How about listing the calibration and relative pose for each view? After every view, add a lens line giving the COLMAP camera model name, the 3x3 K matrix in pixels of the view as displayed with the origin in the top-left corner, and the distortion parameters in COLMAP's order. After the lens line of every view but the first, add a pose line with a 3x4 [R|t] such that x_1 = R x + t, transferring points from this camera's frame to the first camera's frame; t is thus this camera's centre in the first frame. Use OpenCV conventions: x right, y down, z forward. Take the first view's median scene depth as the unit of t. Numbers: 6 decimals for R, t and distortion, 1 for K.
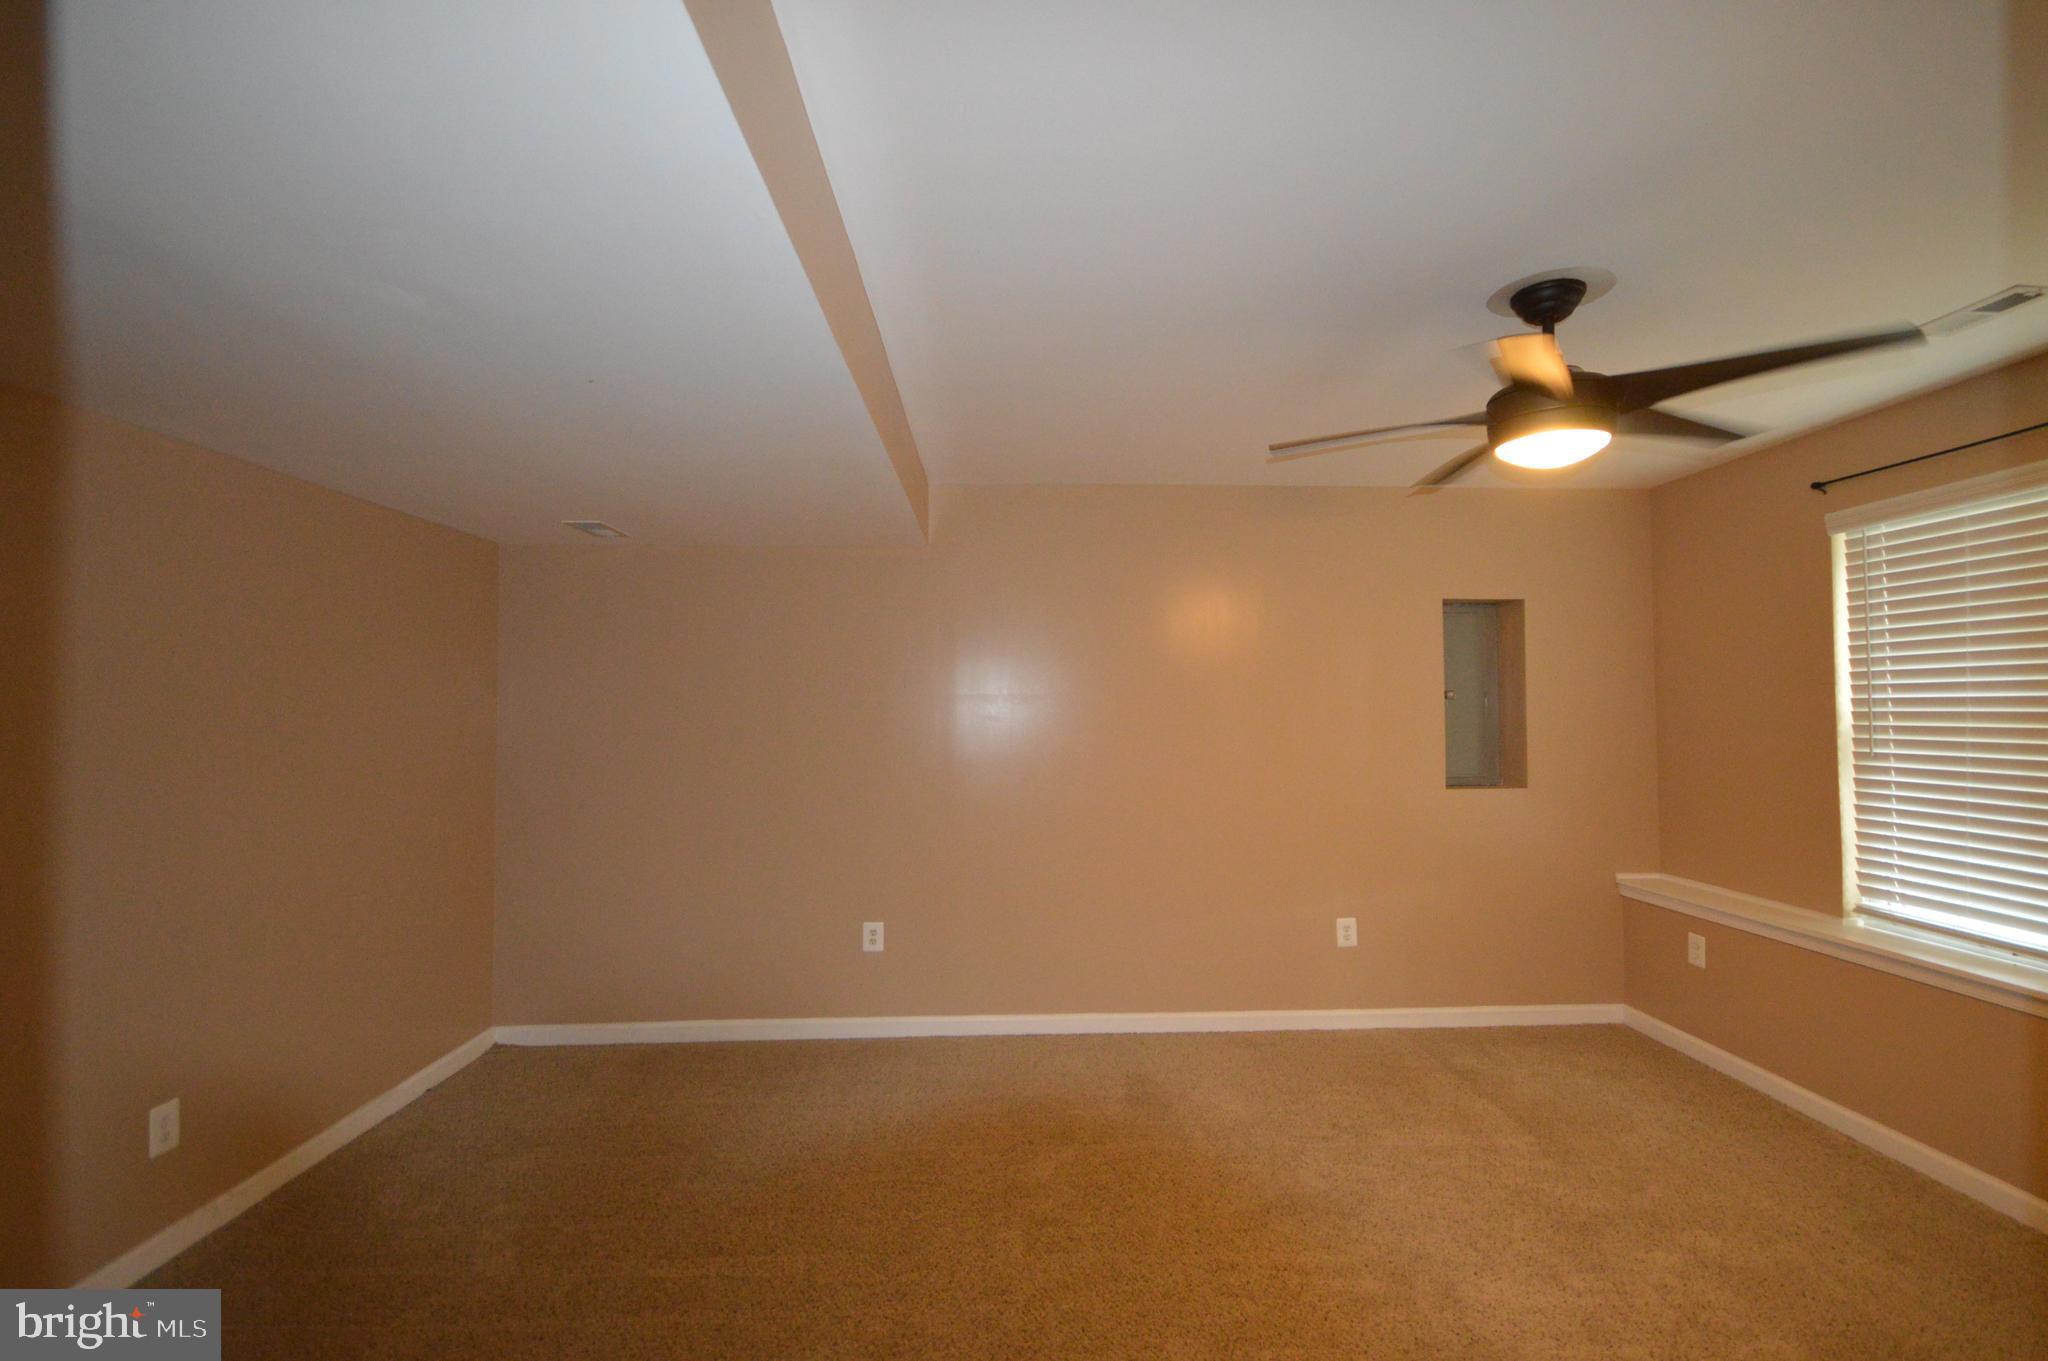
lens RADIAL K [[916.5, 0, 1040.2], [0, 916.5, 676.4], [0, 0, 1]] dist [-0.003940, -0.001209]
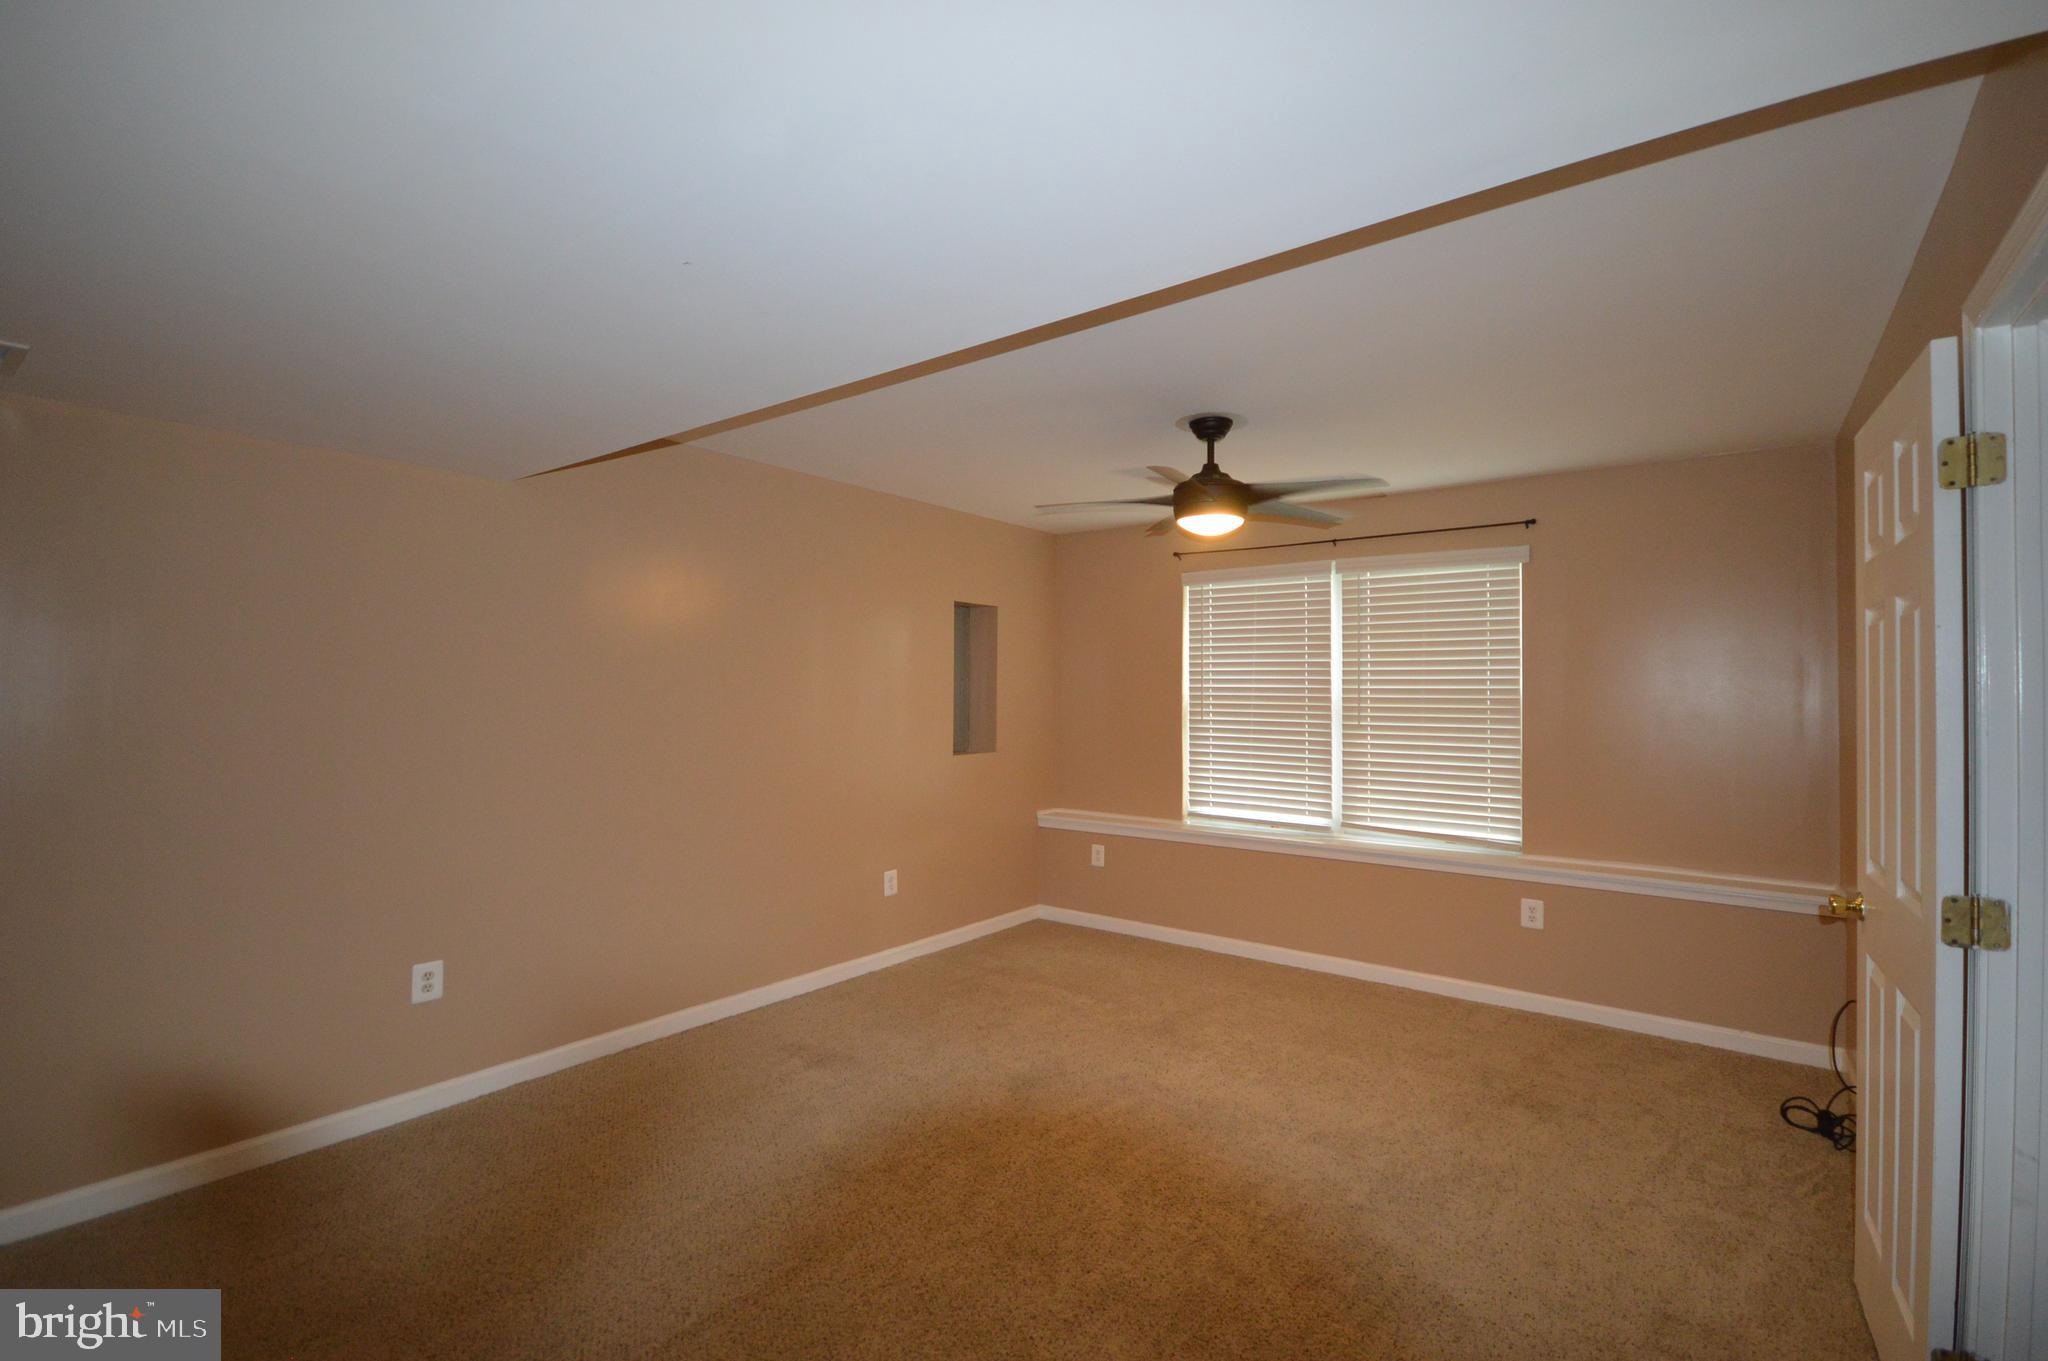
lens RADIAL K [[916.5, 0, 1040.2], [0, 916.5, 676.4], [0, 0, 1]] dist [-0.003940, -0.001209]
pose [[0.635613, 0.020199, 0.771743, -0.558142], [-0.036875, 0.999311, 0.004215, 0.008046], [-0.771127, -0.031137, 0.635920, 0.154514]]
